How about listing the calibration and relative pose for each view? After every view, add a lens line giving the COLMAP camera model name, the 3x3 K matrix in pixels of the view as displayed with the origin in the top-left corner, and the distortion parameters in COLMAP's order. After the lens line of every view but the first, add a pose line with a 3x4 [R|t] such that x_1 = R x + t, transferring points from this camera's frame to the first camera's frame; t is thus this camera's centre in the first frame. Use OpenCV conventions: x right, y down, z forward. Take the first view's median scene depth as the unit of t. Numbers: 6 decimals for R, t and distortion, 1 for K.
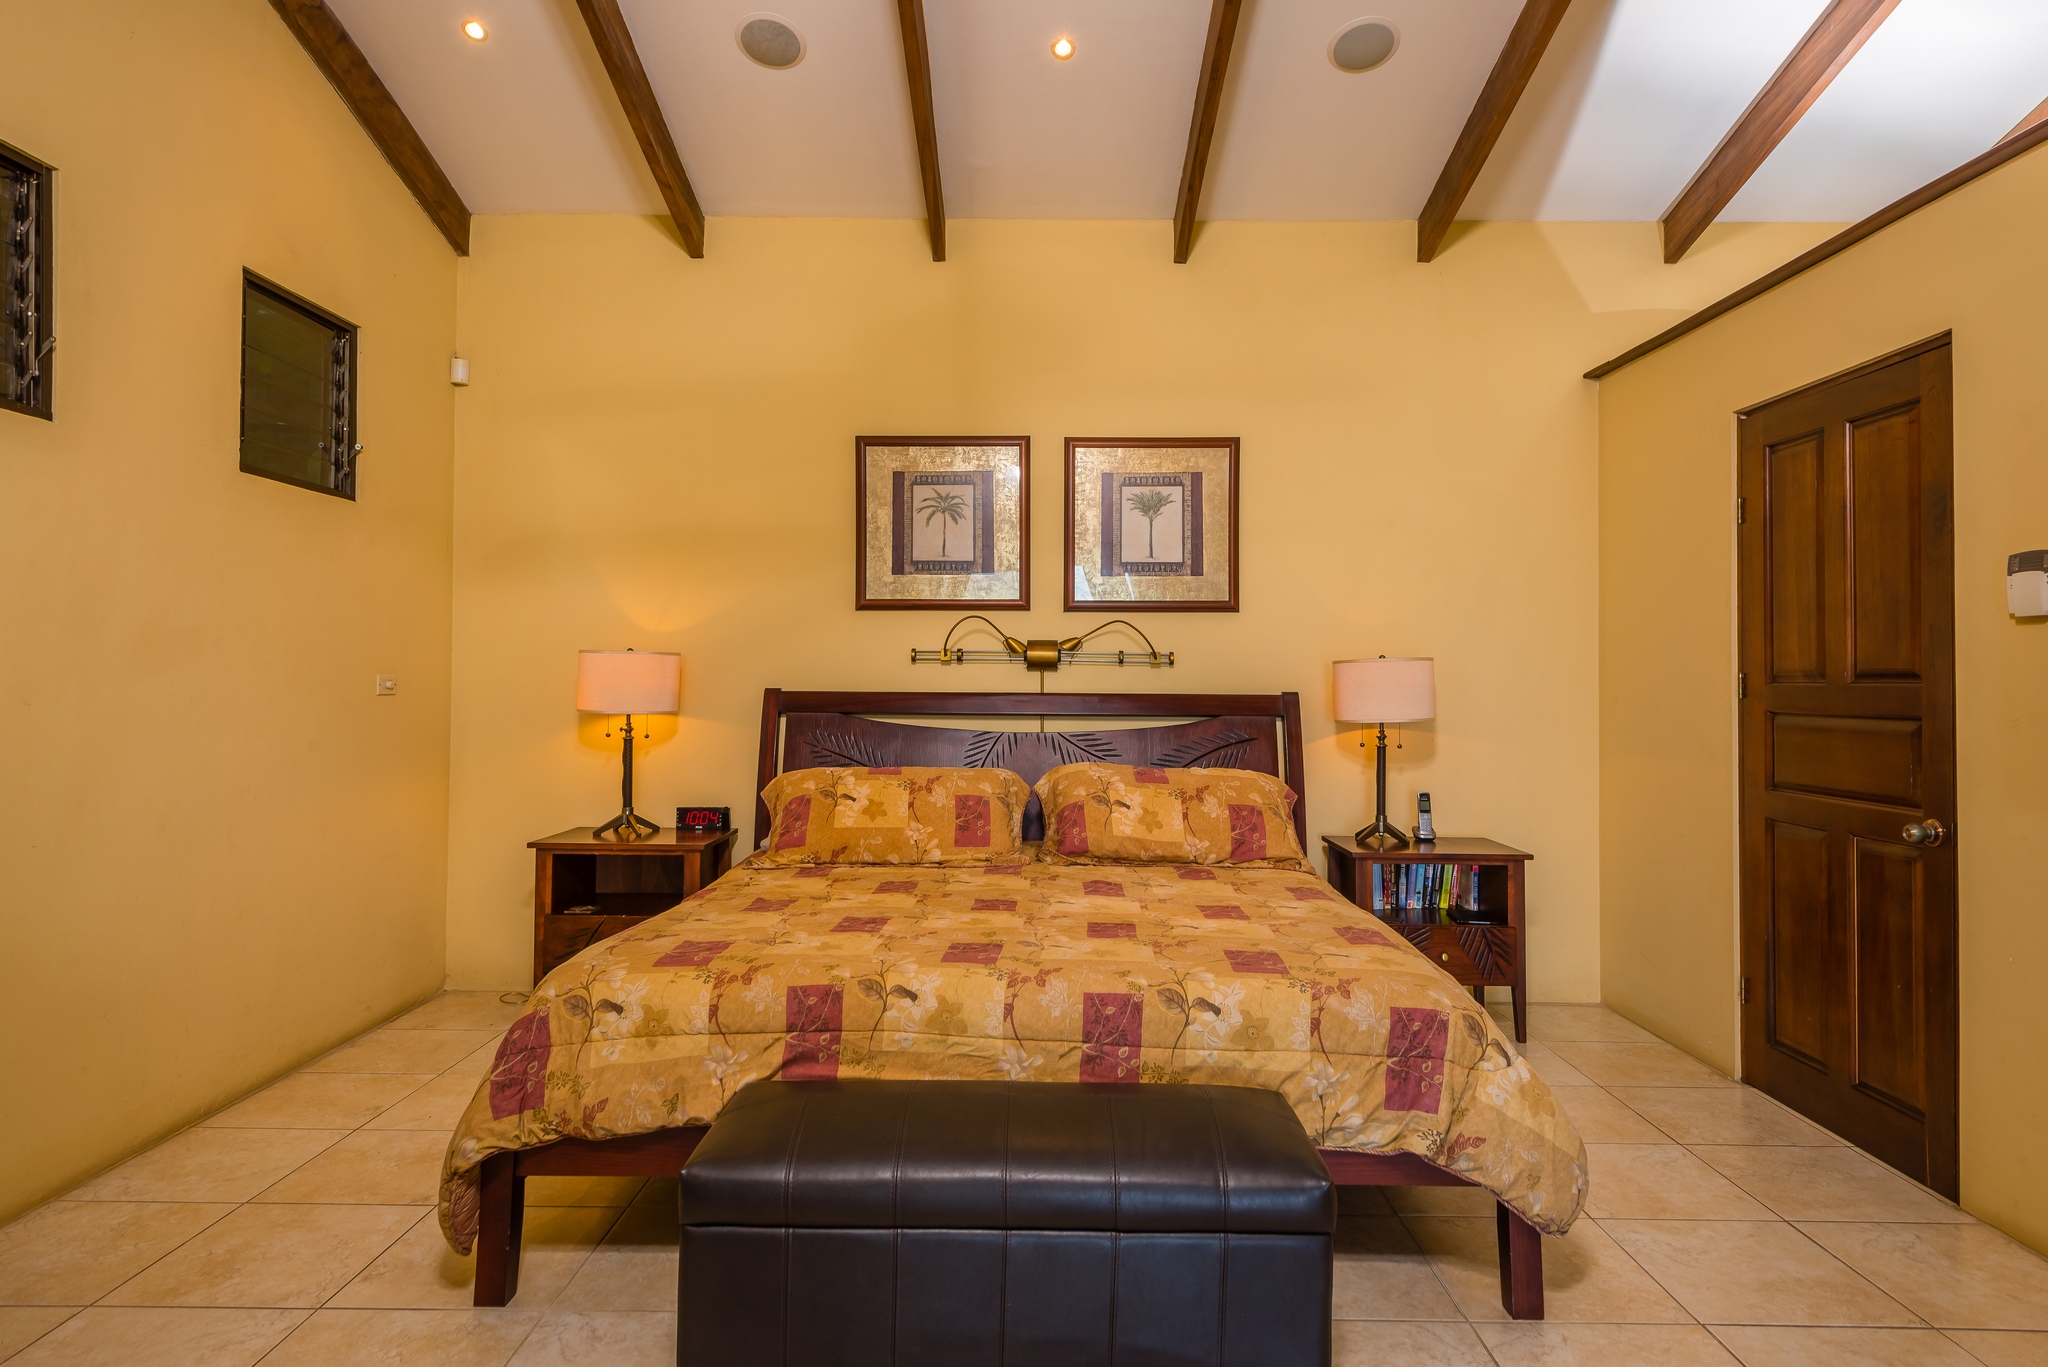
lens RADIAL K [[1207.2, 0, 1028.8], [0, 1207.2, 654.8], [0, 0, 1]] dist [0.022253, -0.000115]
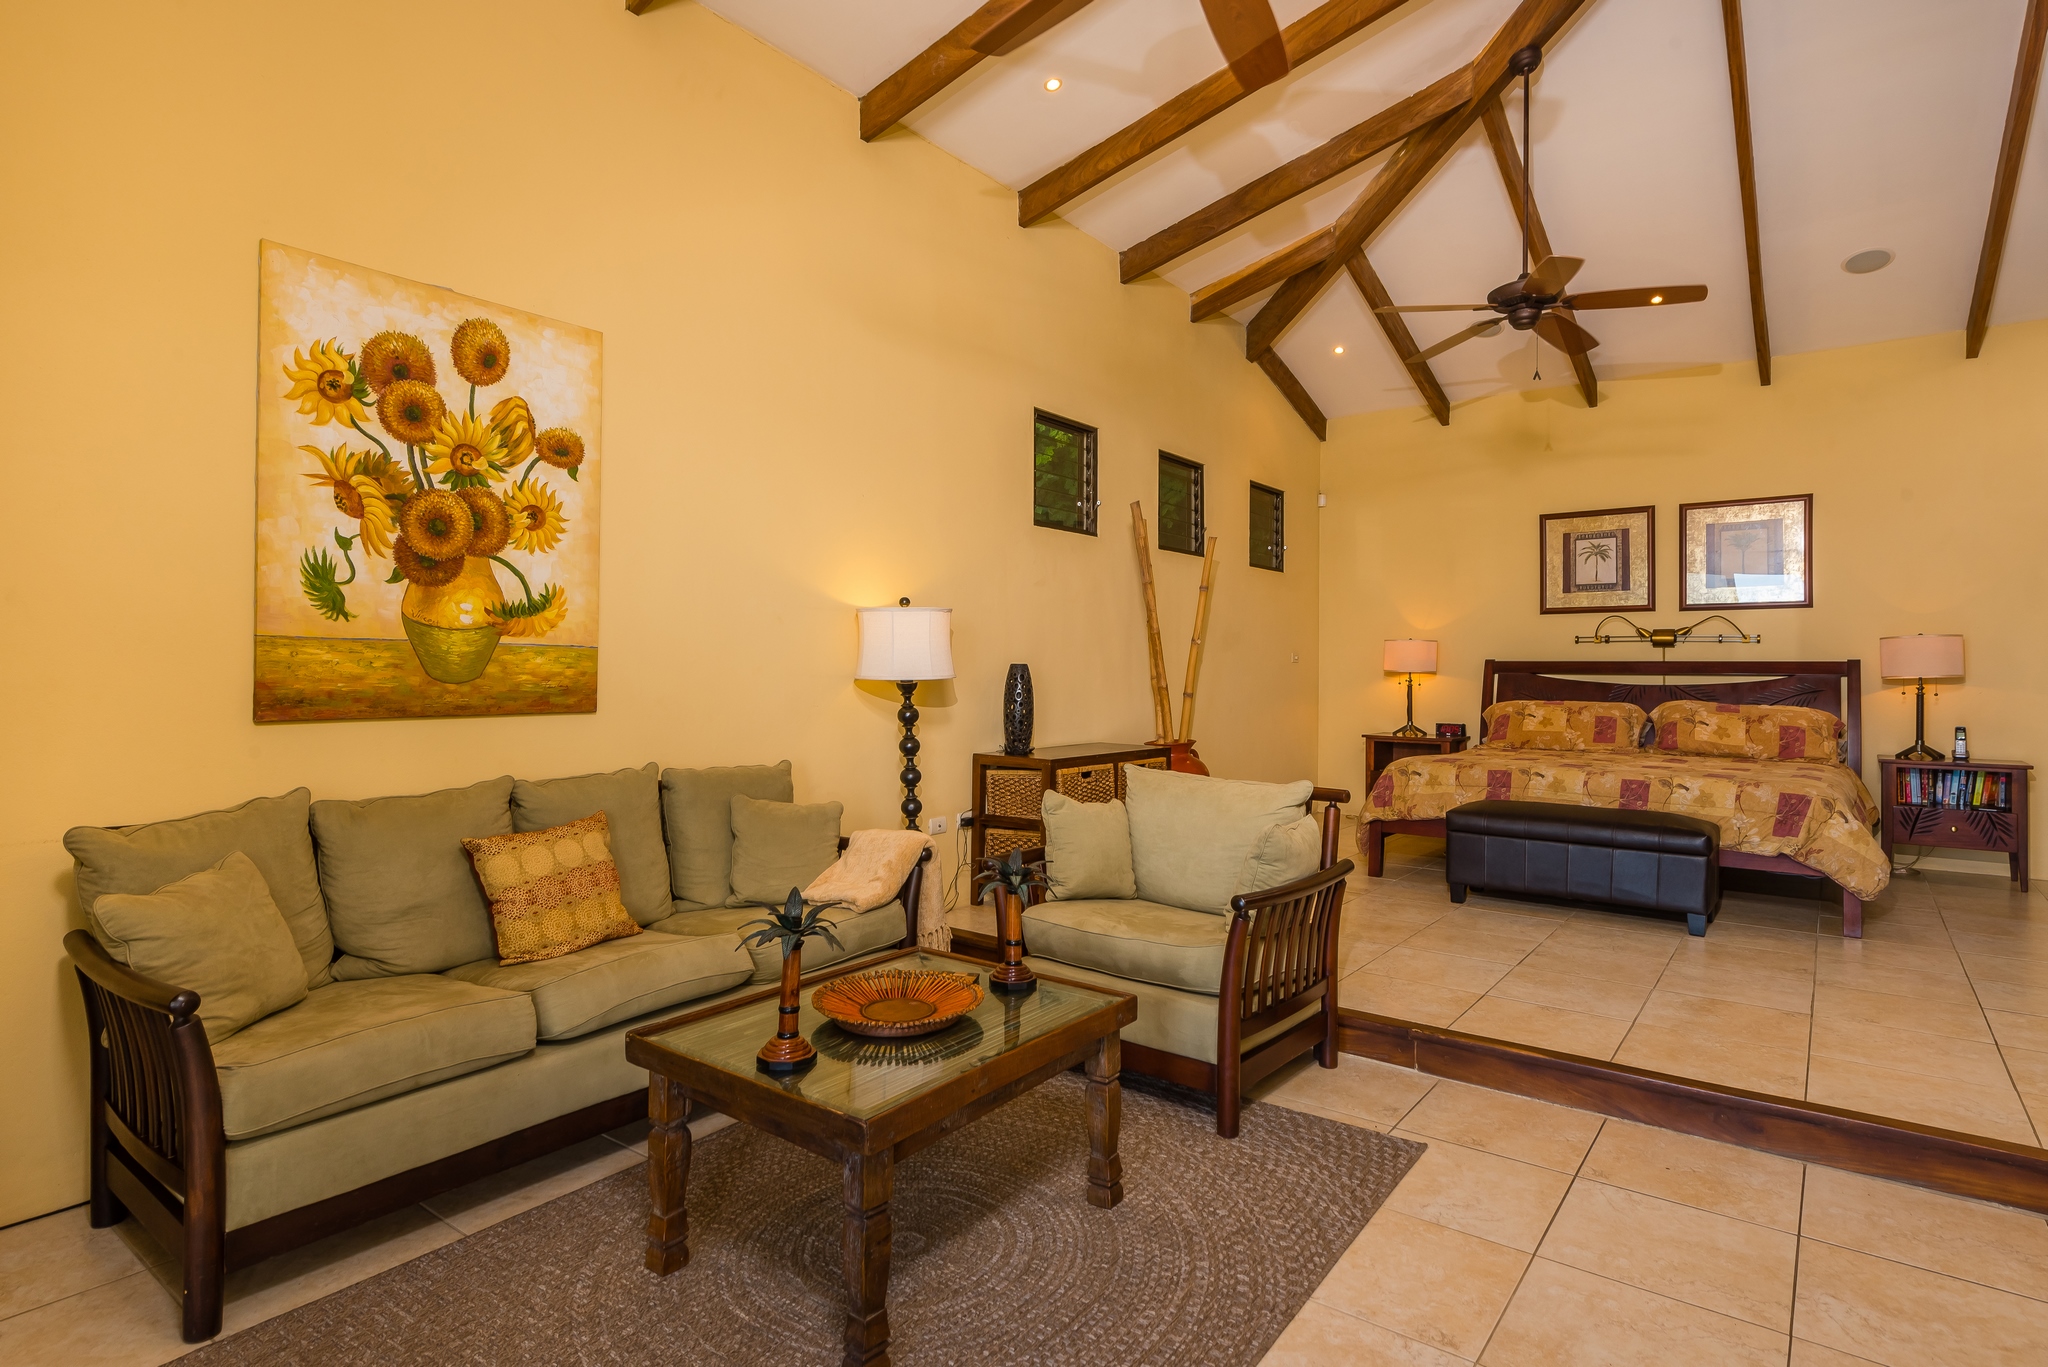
lens RADIAL K [[1070.0, 0, 1028.6], [0, 1070.0, 668.7], [0, 0, 1]] dist [-0.001096, -0.000009]
pose [[0.805649, -0.002104, -0.592389, 0.192101], [0.011761, 0.999853, 0.012444, 0.014846], [0.592276, -0.016992, 0.805556, -0.744750]]
